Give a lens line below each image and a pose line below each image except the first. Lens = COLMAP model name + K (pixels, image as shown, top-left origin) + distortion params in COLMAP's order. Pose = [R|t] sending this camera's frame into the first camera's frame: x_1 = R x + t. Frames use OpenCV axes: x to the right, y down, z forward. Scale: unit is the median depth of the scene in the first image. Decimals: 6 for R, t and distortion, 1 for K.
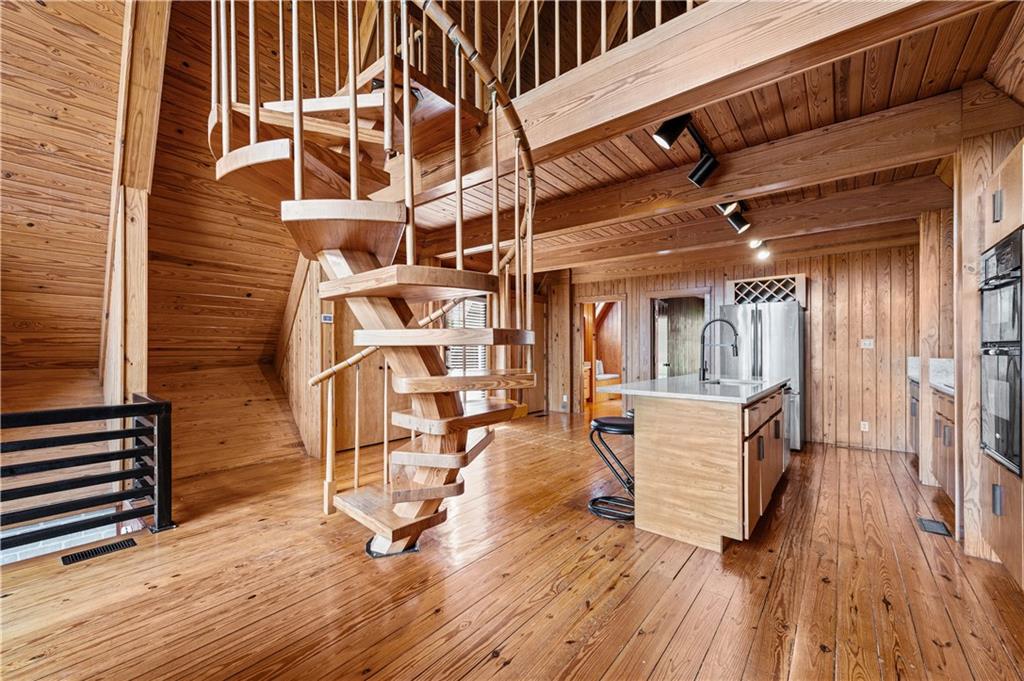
lens RADIAL K [[401.5, 0, 513.7], [0, 401.5, 339.6], [0, 0, 1]] dist [0.011455, -0.003183]
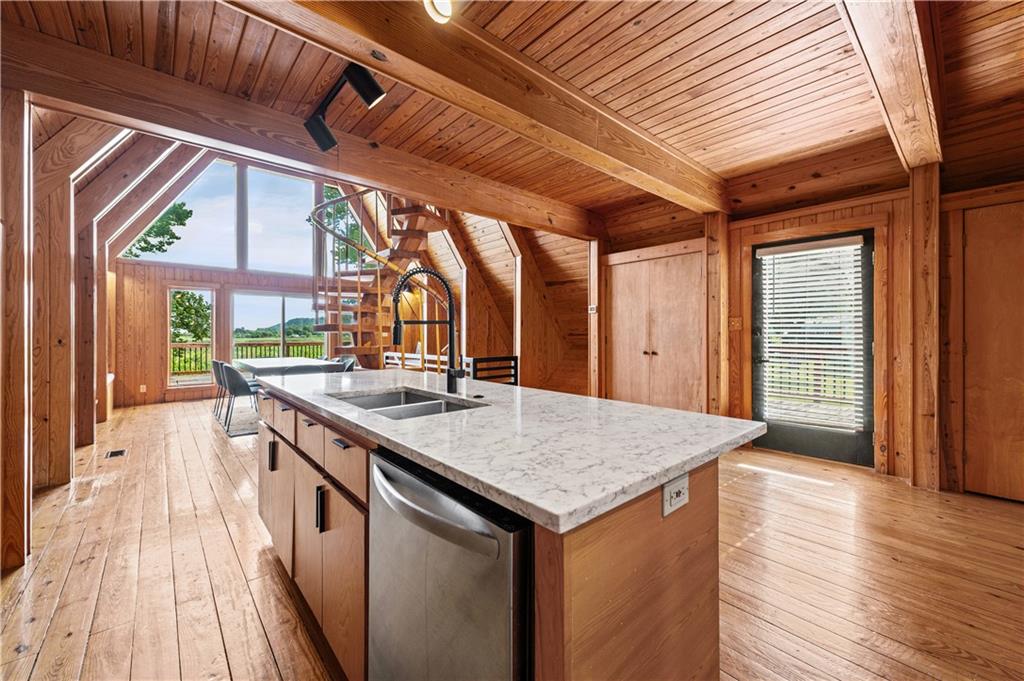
lens RADIAL K [[401.5, 0, 513.7], [0, 401.5, 339.6], [0, 0, 1]] dist [0.011455, -0.003183]
pose [[-0.165383, 0.011524, -0.986162, 0.662631], [0.026469, 0.999623, 0.007242, 0.021320], [0.985874, -0.024906, -0.165625, 0.807840]]
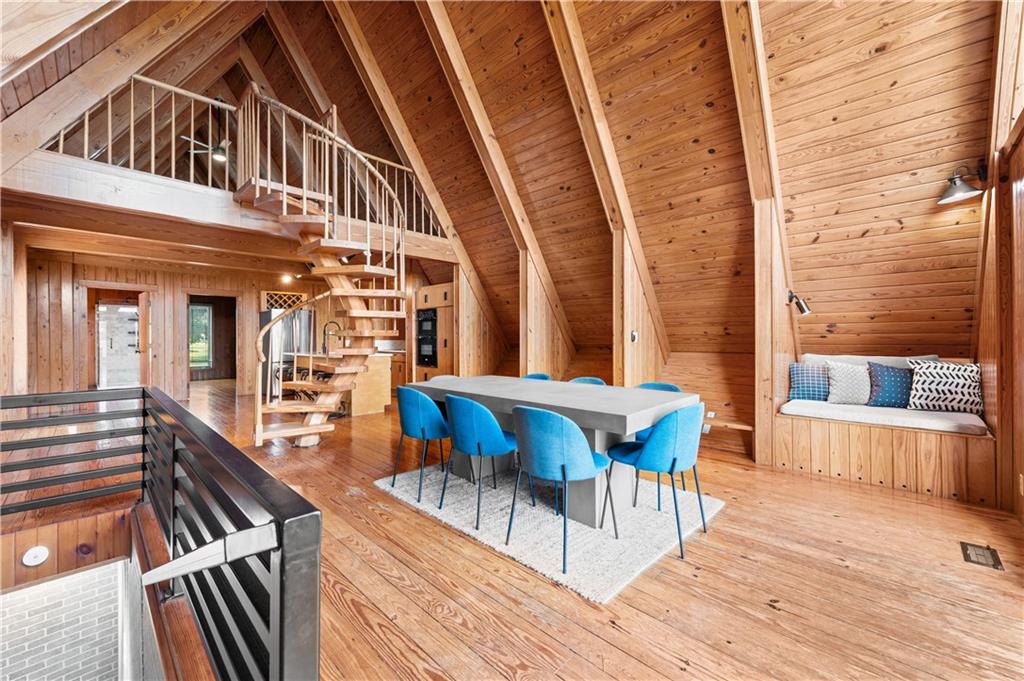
lens RADIAL K [[404.7, 0, 511.8], [0, 404.7, 333.1], [0, 0, 1]] dist [0.005578, -0.000287]
pose [[0.078342, 0.006701, 0.996904, -0.962351], [-0.020865, 0.999769, -0.005081, -0.002635], [-0.996708, -0.020403, 0.078463, -0.022287]]
